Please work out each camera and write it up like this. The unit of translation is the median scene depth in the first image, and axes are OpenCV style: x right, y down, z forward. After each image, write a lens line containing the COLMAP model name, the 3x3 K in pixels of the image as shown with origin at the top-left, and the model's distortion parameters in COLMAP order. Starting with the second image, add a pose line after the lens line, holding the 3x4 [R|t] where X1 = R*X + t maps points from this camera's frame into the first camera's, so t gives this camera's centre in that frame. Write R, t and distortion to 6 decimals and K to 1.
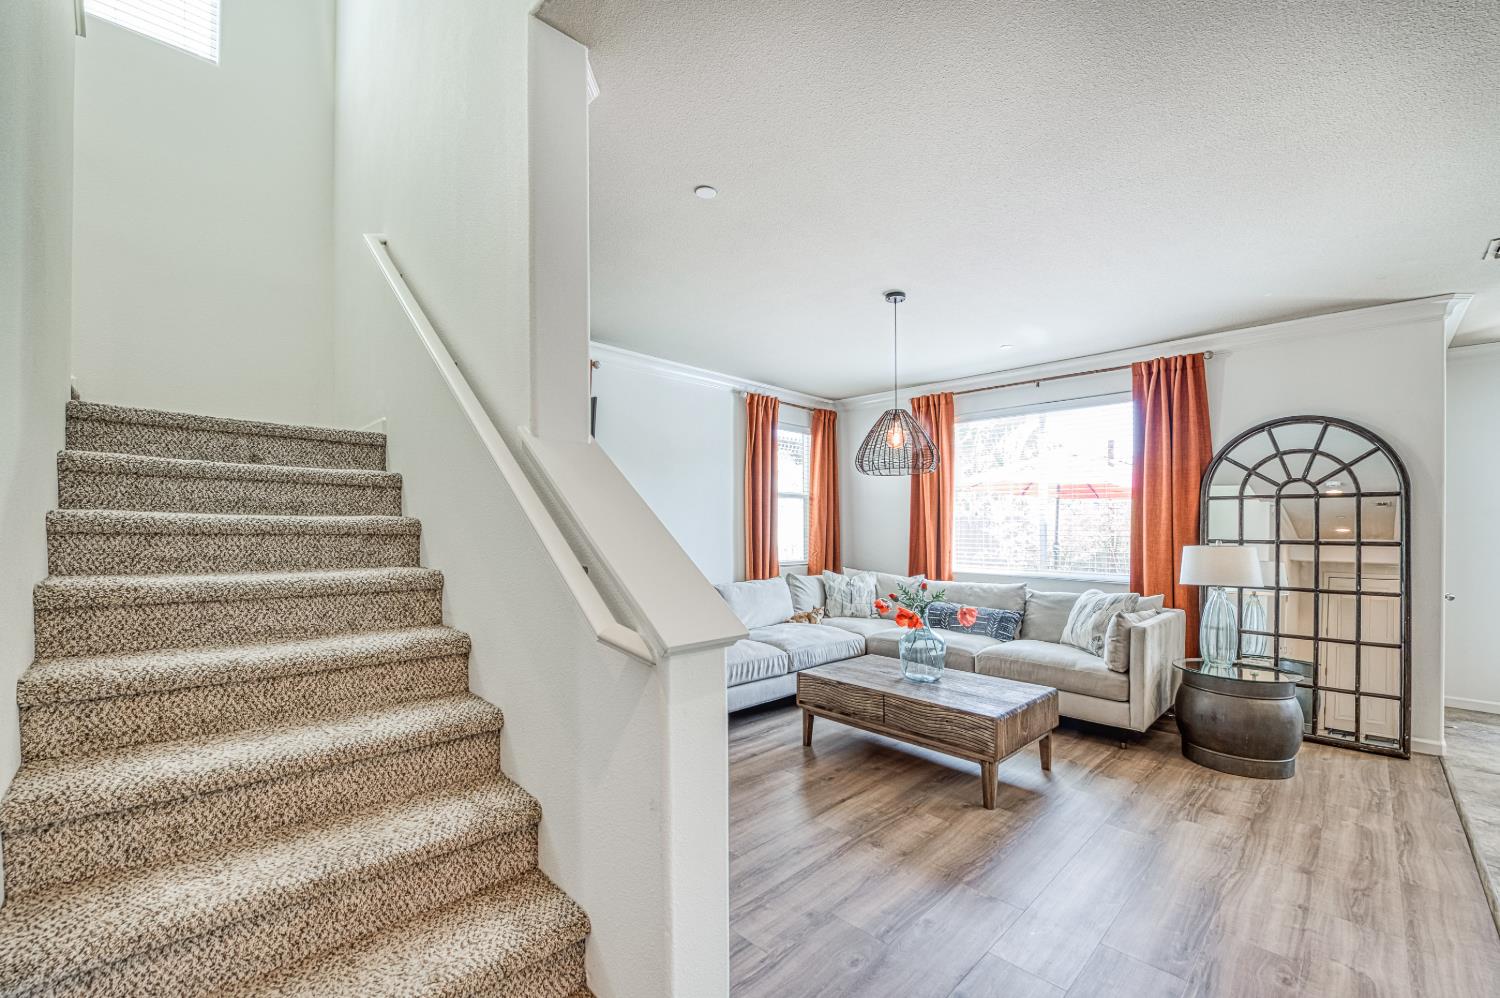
lens RADIAL K [[604.9, 0, 749.8], [0, 604.9, 533.3], [0, 0, 1]] dist [-0.013907, -0.000186]
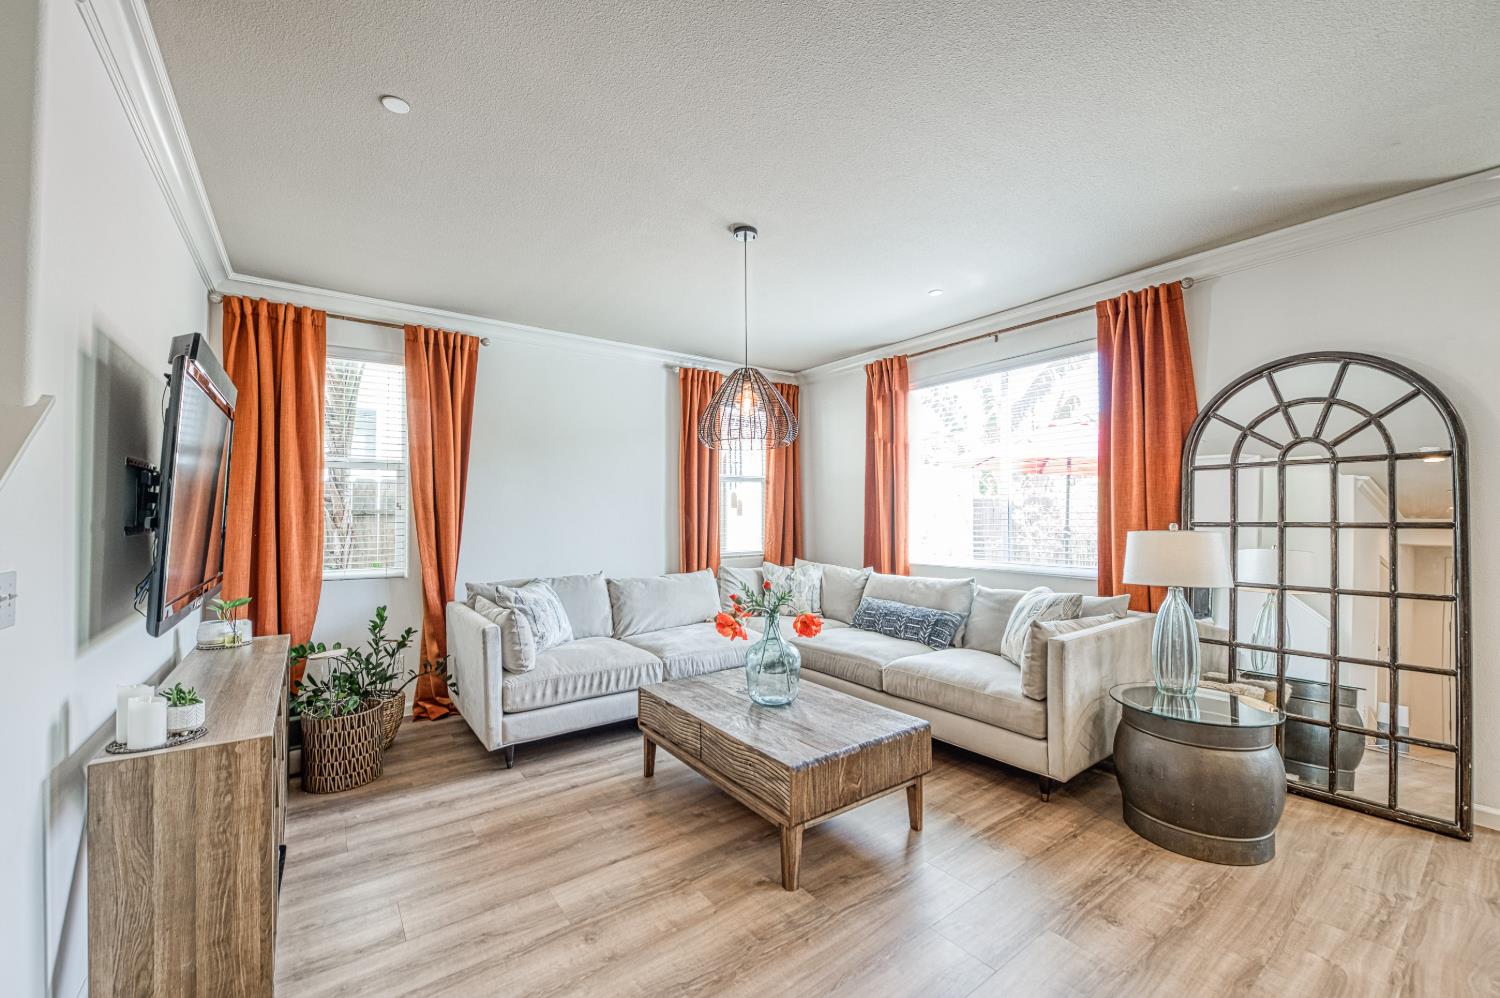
lens RADIAL K [[599.7, 0, 751.0], [0, 599.7, 510.6], [0, 0, 1]] dist [-0.014514, 0.000055]
pose [[0.991035, -0.015138, -0.132745, 0.337265], [0.012759, 0.999743, -0.018753, 0.002785], [0.132995, 0.016891, 0.990973, 0.189969]]
